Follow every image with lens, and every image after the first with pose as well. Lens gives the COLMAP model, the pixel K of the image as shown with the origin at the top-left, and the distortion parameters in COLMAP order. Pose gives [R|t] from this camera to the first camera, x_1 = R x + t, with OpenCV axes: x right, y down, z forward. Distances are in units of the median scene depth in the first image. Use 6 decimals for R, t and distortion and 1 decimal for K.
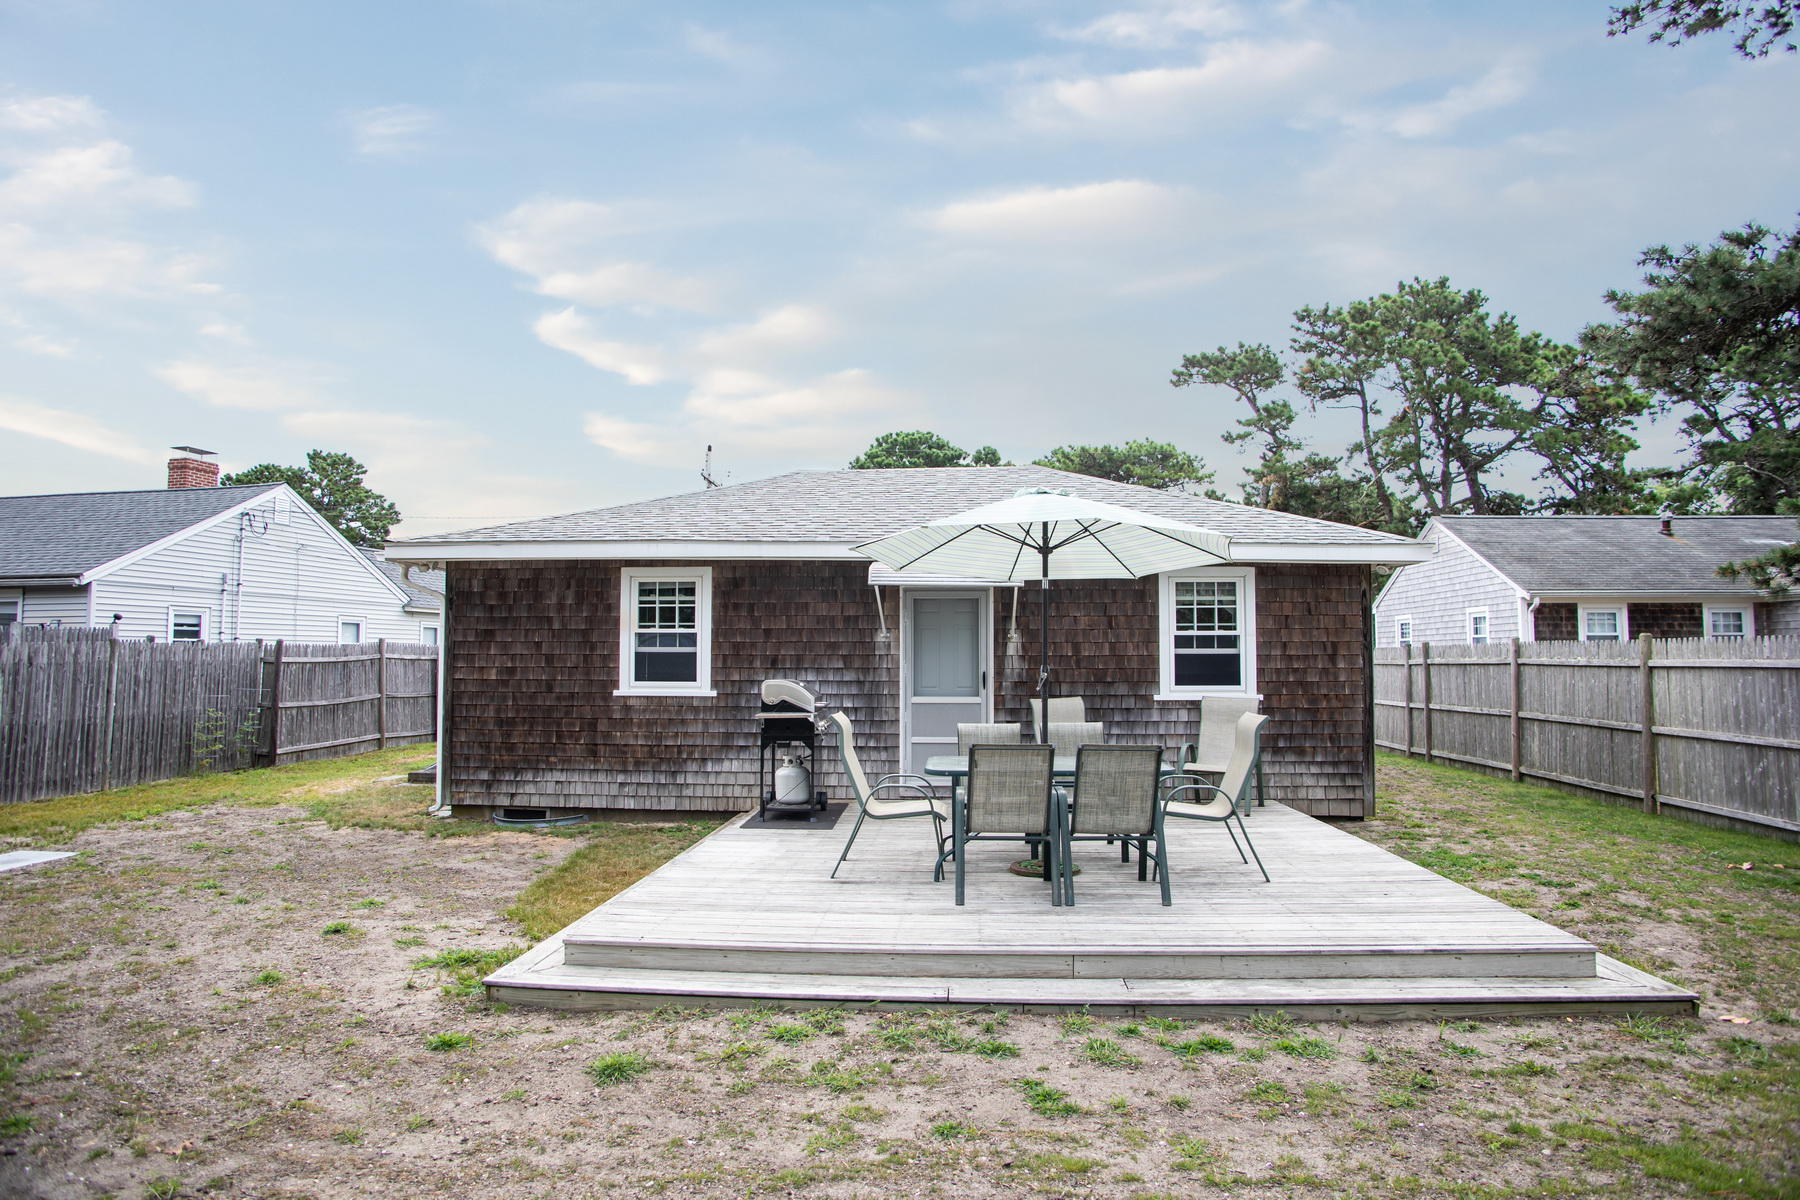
lens RADIAL K [[974.7, 0, 900.0], [0, 974.7, 600.0], [0, 0, 1]] dist [-0.102773, 0.055503]
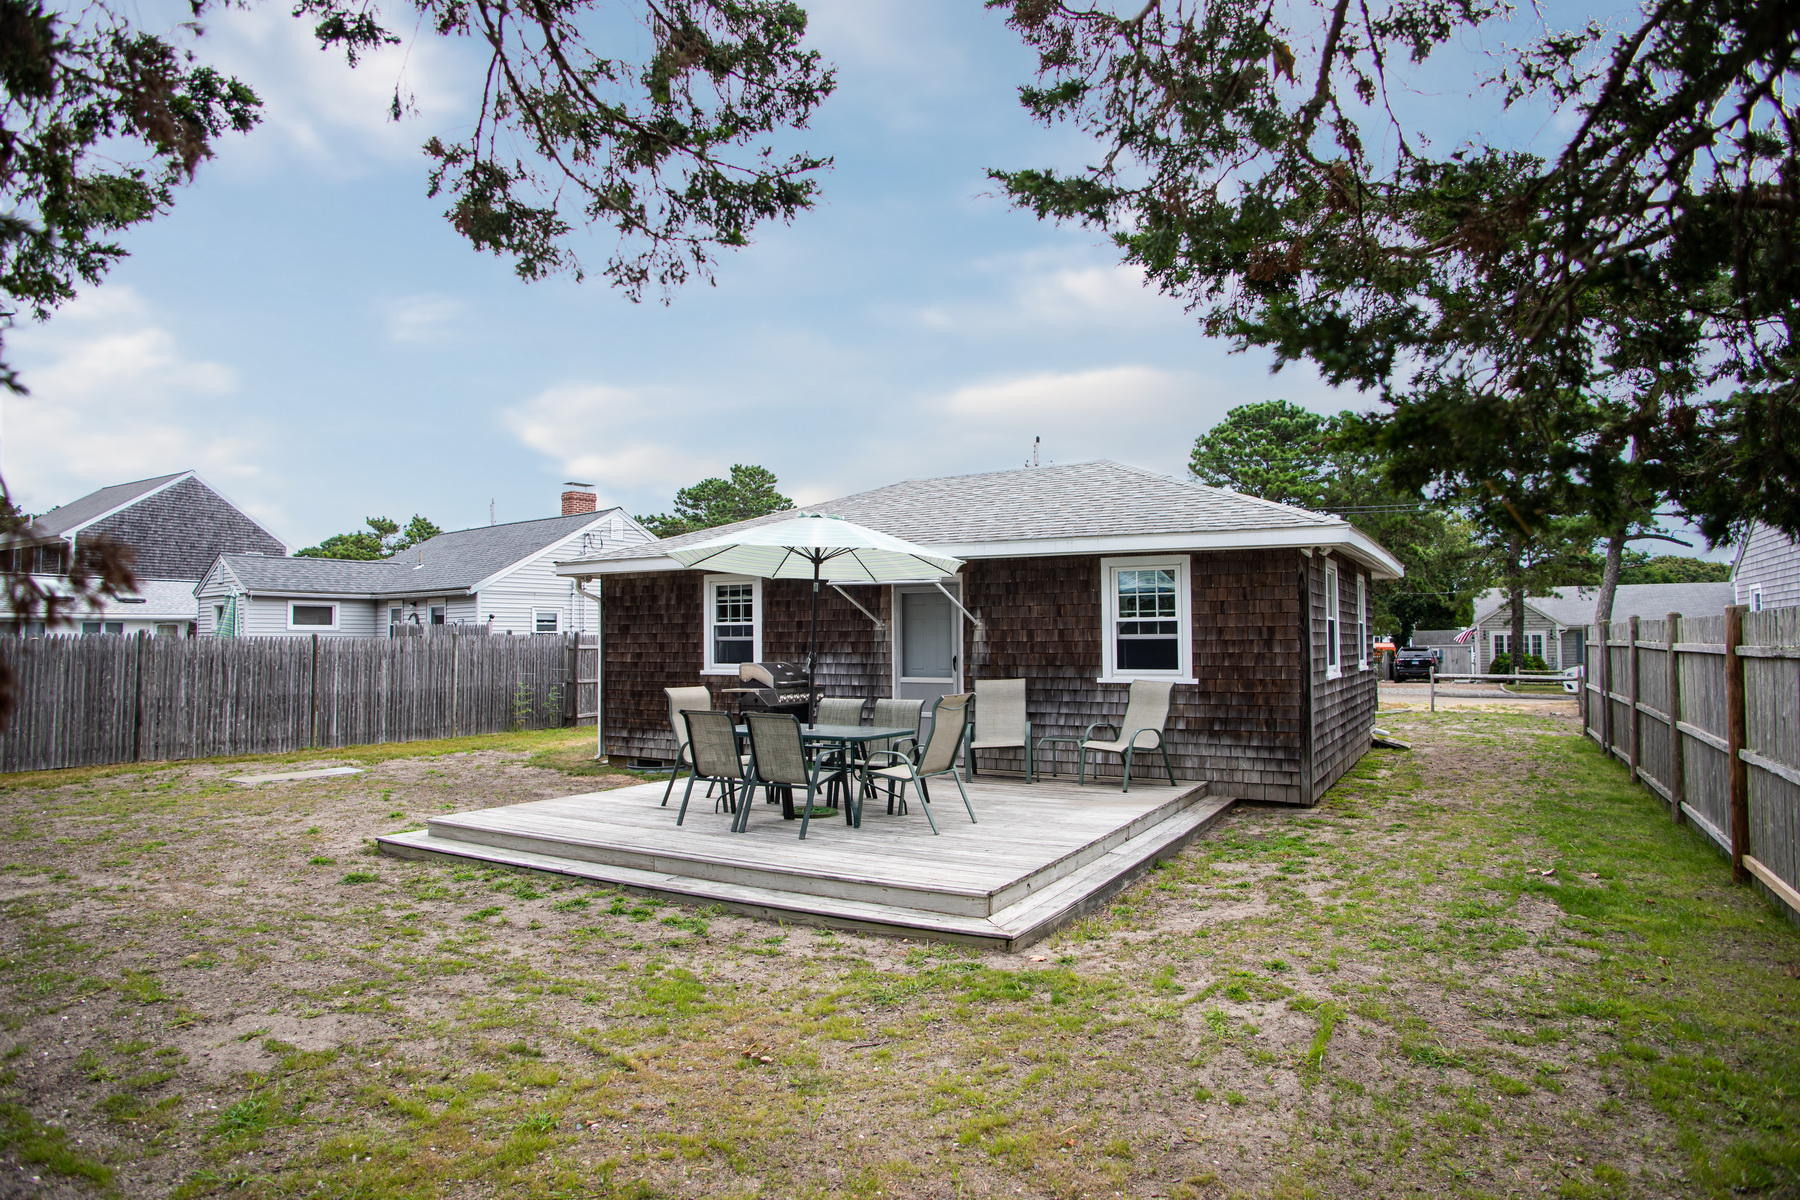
lens RADIAL K [[974.7, 0, 900.0], [0, 974.7, 600.0], [0, 0, 1]] dist [-0.102773, 0.055503]
pose [[0.908251, -0.023648, -0.417757, 0.513721], [0.031865, 0.999411, 0.012703, -0.008754], [0.417211, -0.024849, 0.908470, -0.066774]]
